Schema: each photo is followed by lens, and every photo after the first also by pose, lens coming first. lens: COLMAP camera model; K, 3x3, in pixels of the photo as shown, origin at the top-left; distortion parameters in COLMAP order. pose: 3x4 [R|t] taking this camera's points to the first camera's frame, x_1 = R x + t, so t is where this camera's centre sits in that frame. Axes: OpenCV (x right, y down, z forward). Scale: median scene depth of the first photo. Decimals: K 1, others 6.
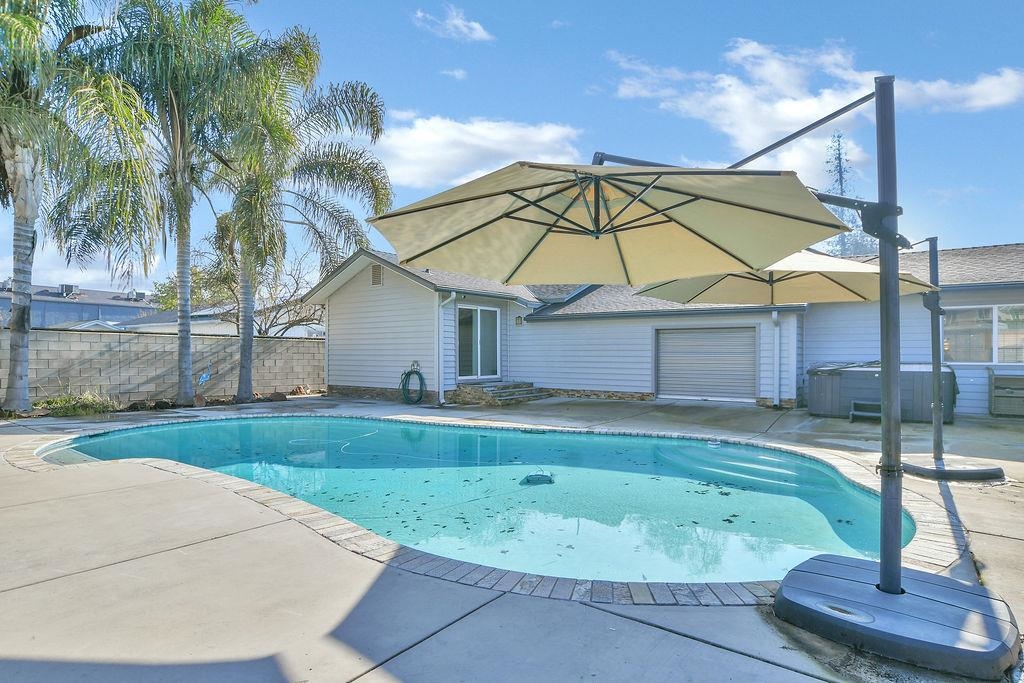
lens RADIAL K [[565.2, 0, 517.3], [0, 565.2, 352.5], [0, 0, 1]] dist [0.000986, 0.000081]
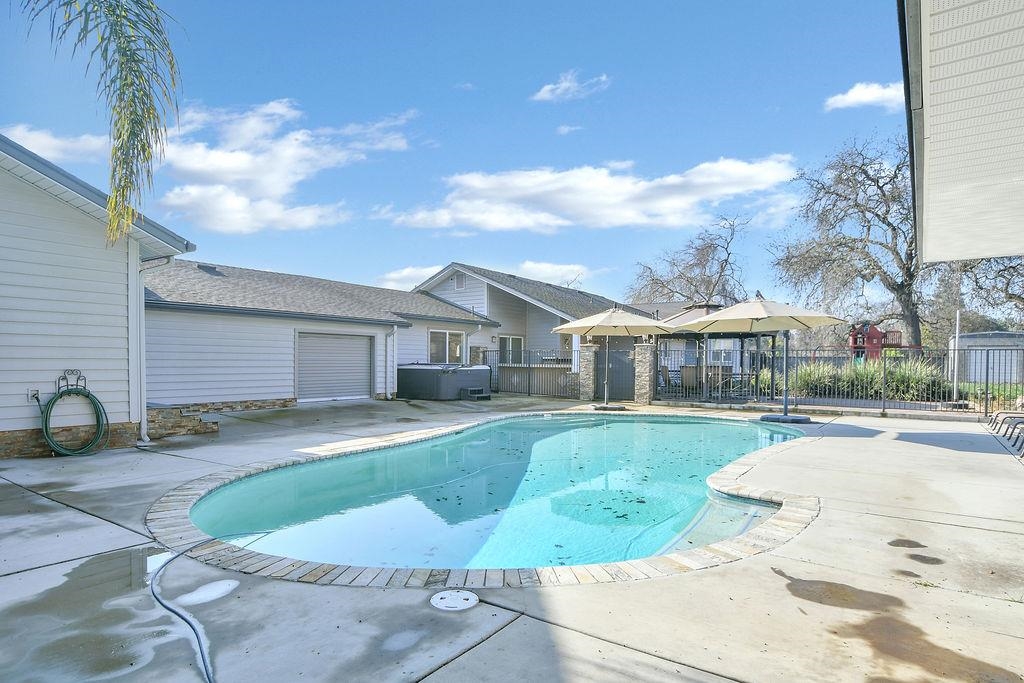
lens RADIAL K [[565.2, 0, 517.3], [0, 565.2, 352.5], [0, 0, 1]] dist [0.000986, 0.000081]
pose [[0.004818, 0.010627, 0.999932, -0.719879], [-0.010125, 0.999893, -0.010578, 0.000041], [-0.999937, -0.010073, 0.004926, 0.608870]]
